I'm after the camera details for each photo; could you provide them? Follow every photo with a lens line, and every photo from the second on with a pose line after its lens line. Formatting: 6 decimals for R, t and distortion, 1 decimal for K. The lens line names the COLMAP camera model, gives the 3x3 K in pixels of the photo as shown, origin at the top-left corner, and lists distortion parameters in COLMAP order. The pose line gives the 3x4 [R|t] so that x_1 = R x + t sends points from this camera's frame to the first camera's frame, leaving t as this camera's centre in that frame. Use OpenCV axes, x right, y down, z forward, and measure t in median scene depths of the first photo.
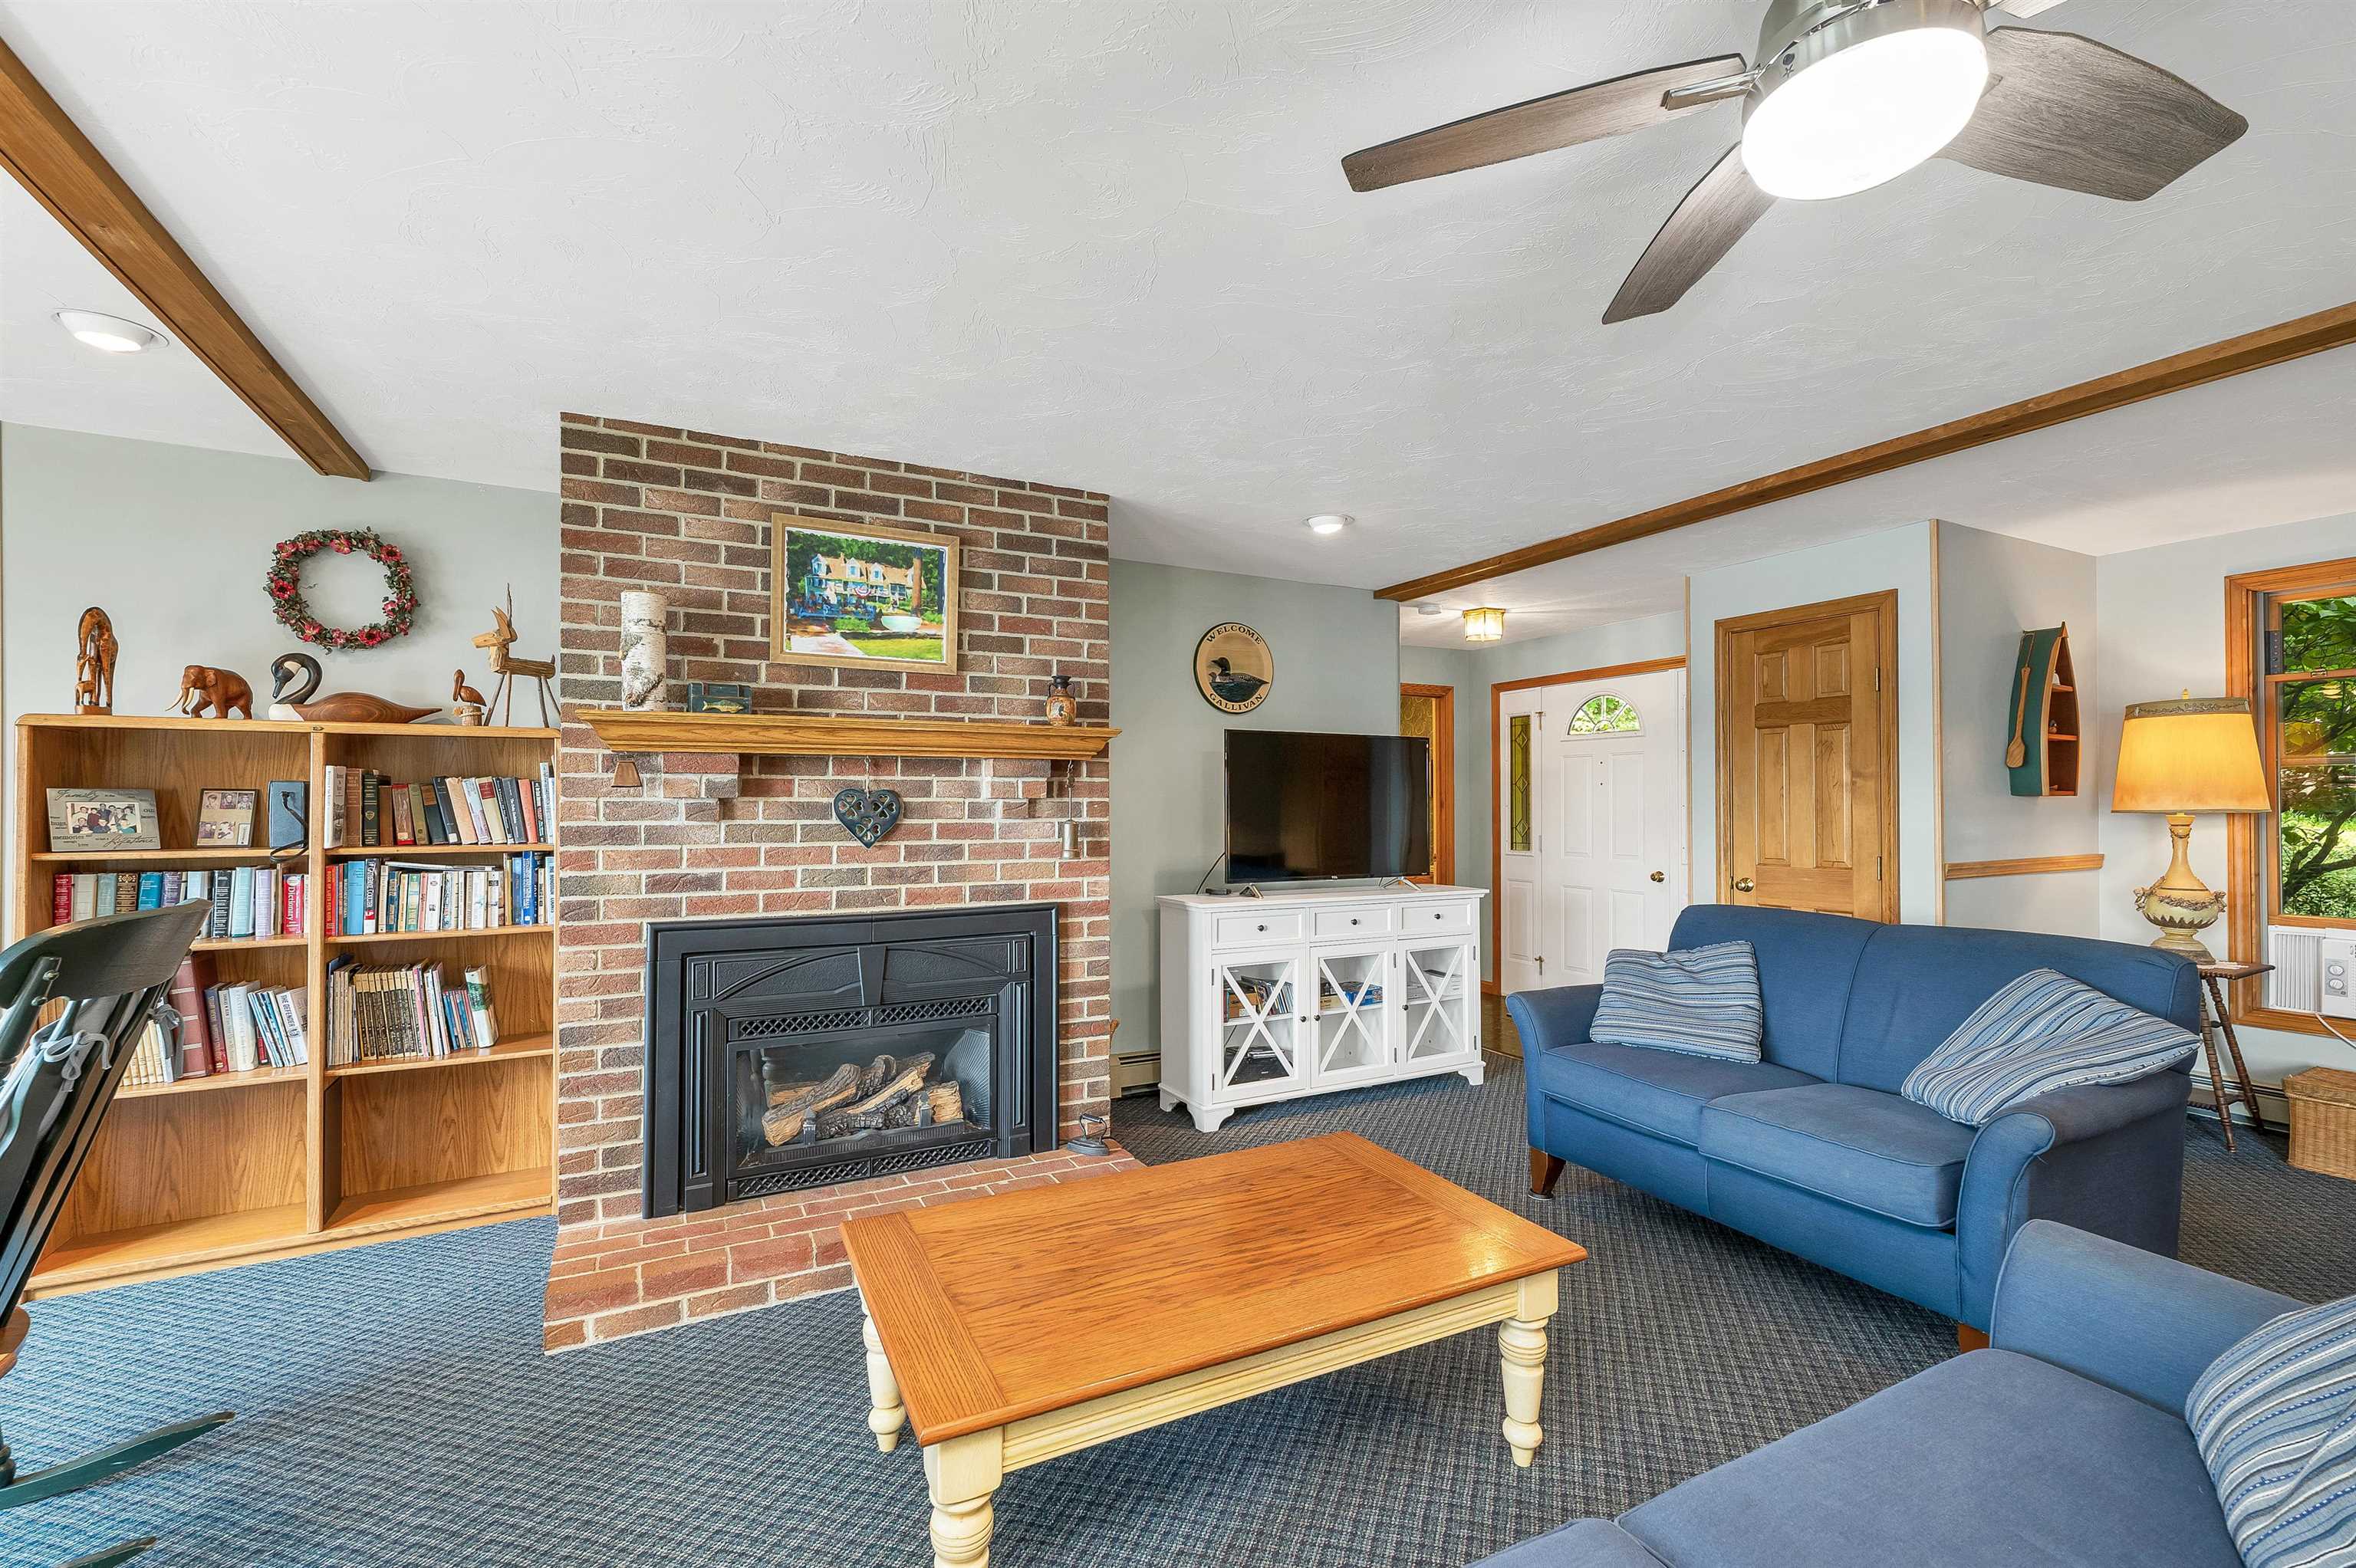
lens RADIAL K [[994.1, 0, 1172.4], [0, 994.1, 817.0], [0, 0, 1]] dist [0.002322, -0.000077]
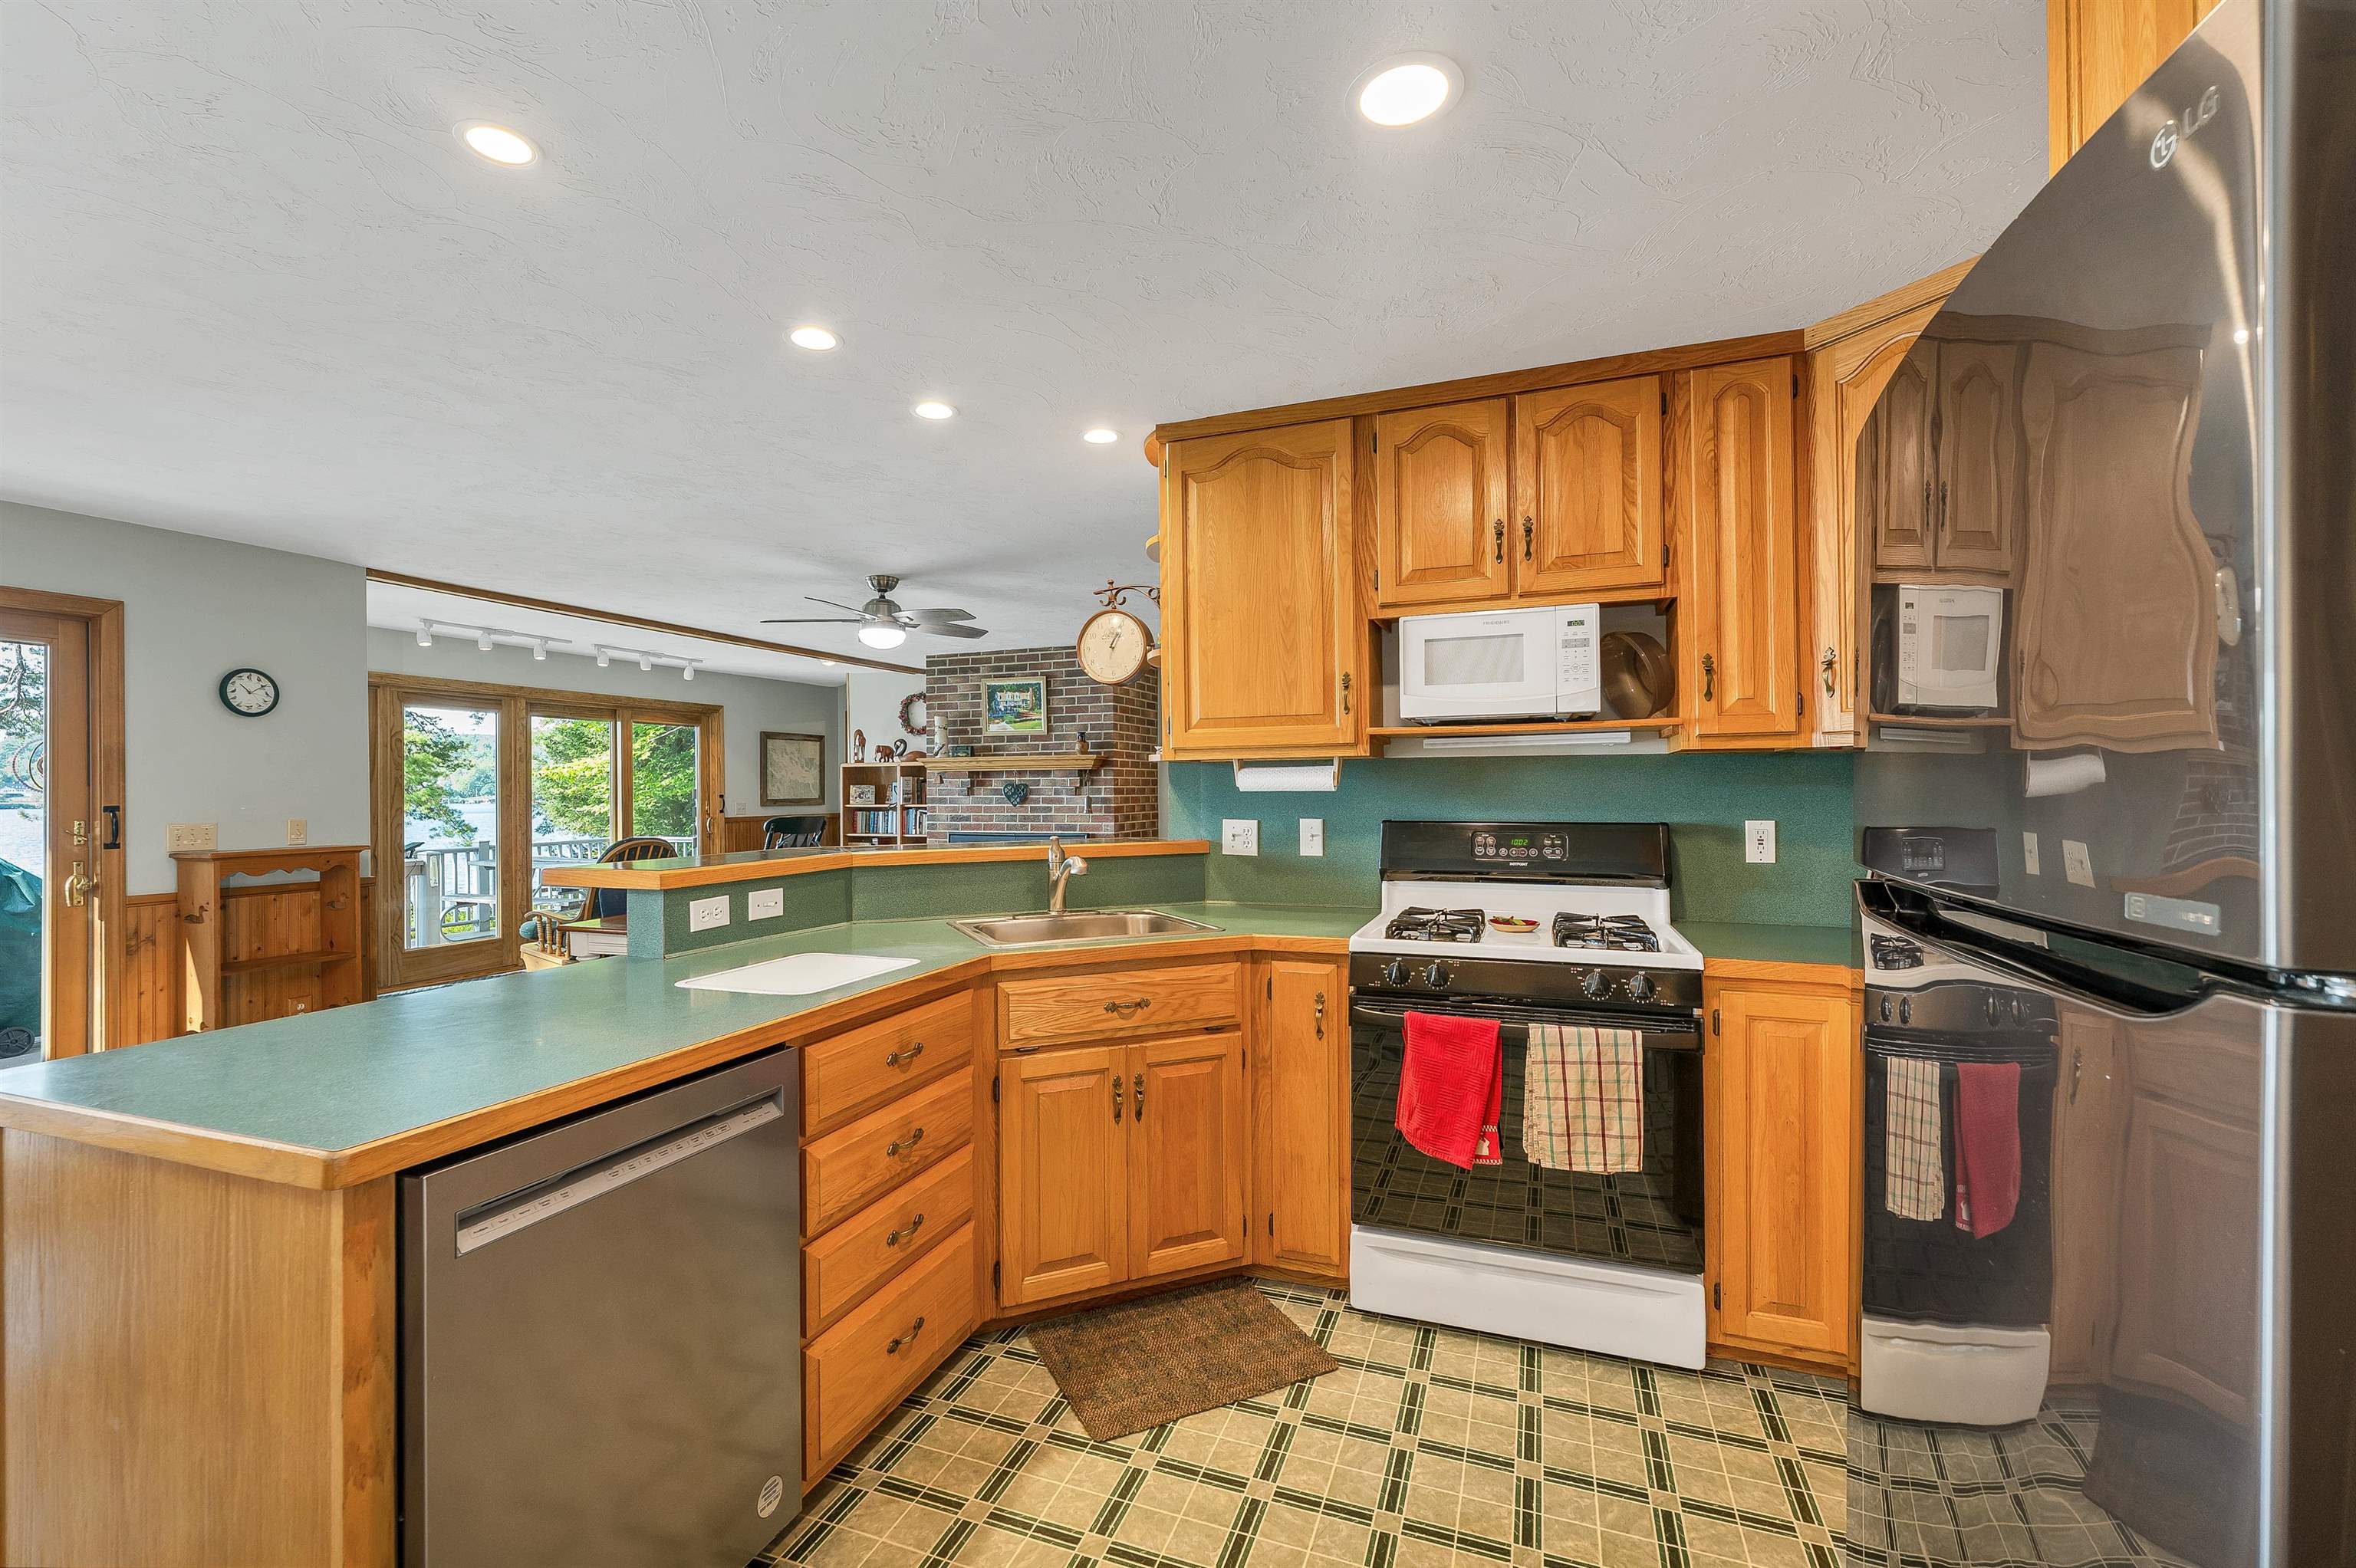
lens RADIAL K [[994.1, 0, 1172.4], [0, 994.1, 817.0], [0, 0, 1]] dist [0.002322, -0.000077]
pose [[0.671802, 0.020509, -0.740447, 1.831968], [-0.001835, 0.999660, 0.026023, -0.009391], [0.740729, -0.016123, 0.671611, -0.387821]]
